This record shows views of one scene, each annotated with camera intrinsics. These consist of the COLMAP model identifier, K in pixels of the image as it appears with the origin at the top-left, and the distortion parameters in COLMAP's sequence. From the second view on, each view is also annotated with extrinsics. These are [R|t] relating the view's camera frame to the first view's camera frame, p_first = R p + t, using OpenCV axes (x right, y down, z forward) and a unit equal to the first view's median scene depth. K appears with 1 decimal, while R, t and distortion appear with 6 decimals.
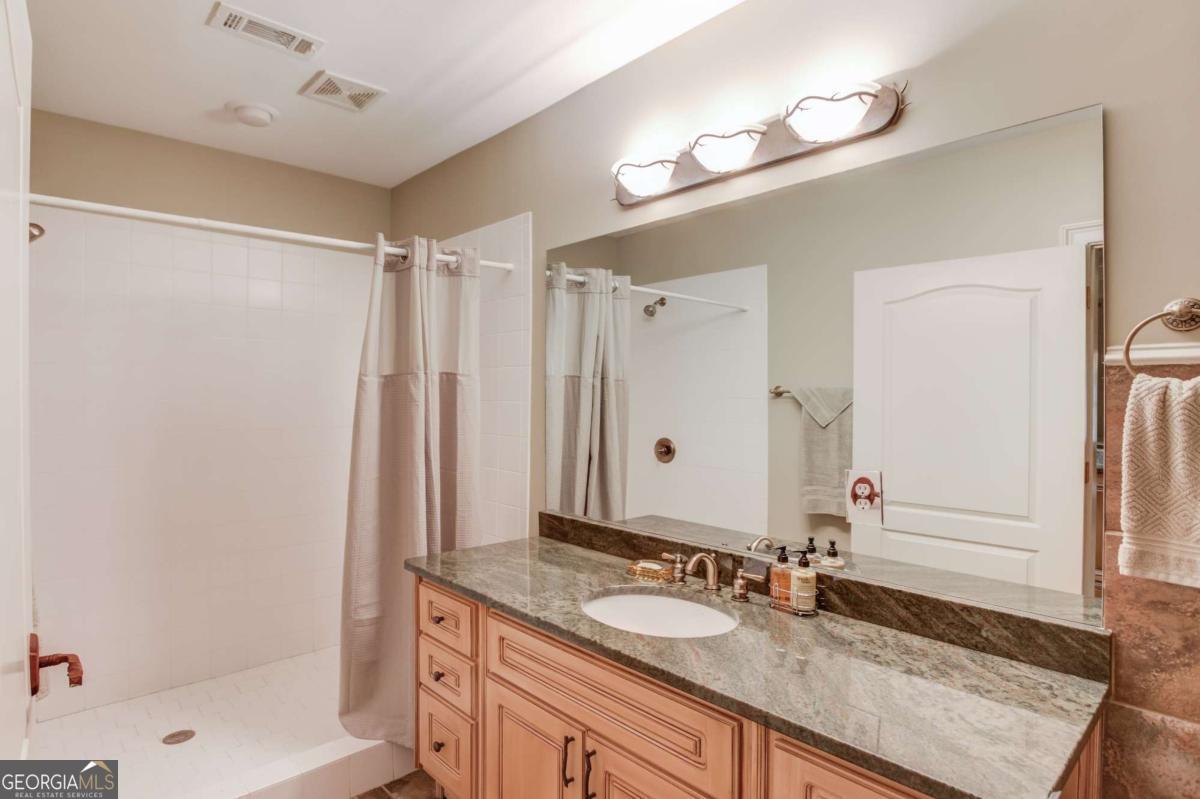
lens RADIAL K [[607.7, 0, 600.0], [0, 607.7, 399.5], [0, 0, 1]] dist [-0.005449, 0.001101]
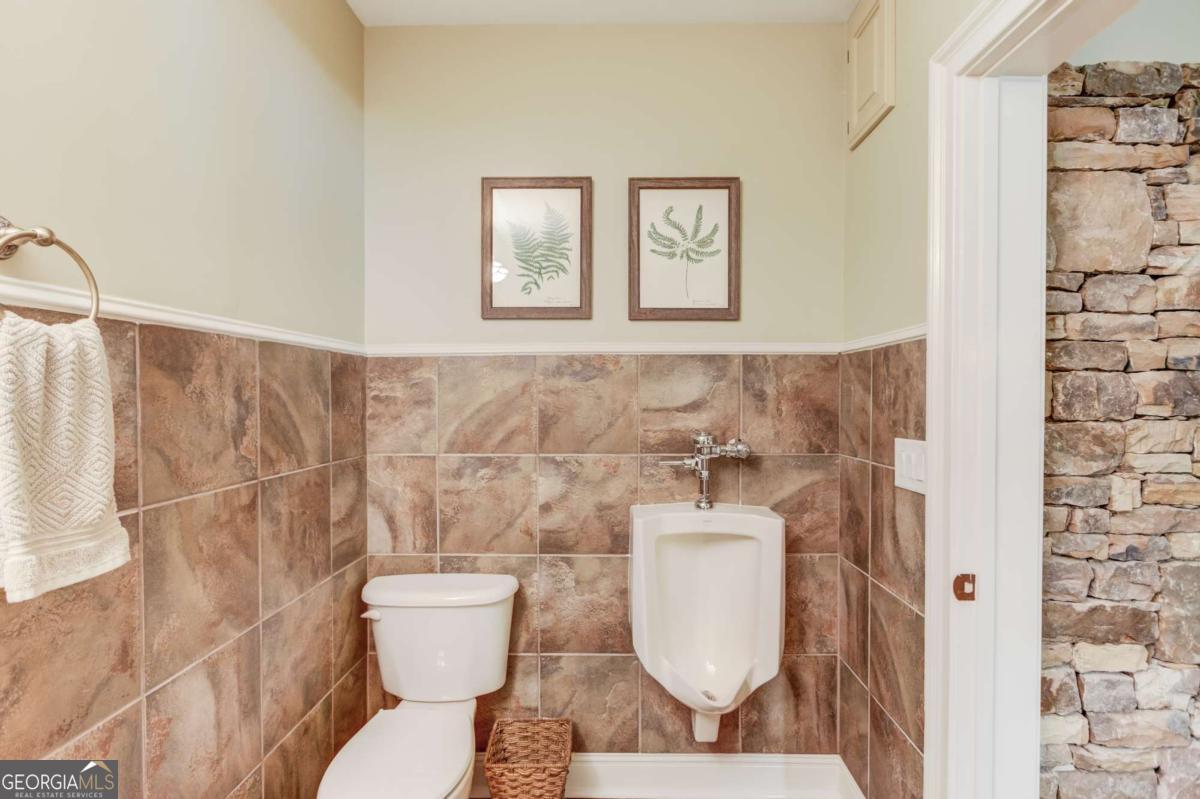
lens RADIAL K [[607.7, 0, 600.0], [0, 607.7, 399.5], [0, 0, 1]] dist [-0.005449, 0.001101]
pose [[-0.725155, 0.002249, 0.688582, -0.075566], [0.002656, 0.999996, -0.000469, 0.055912], [-0.688580, 0.001489, -0.725159, 0.939830]]
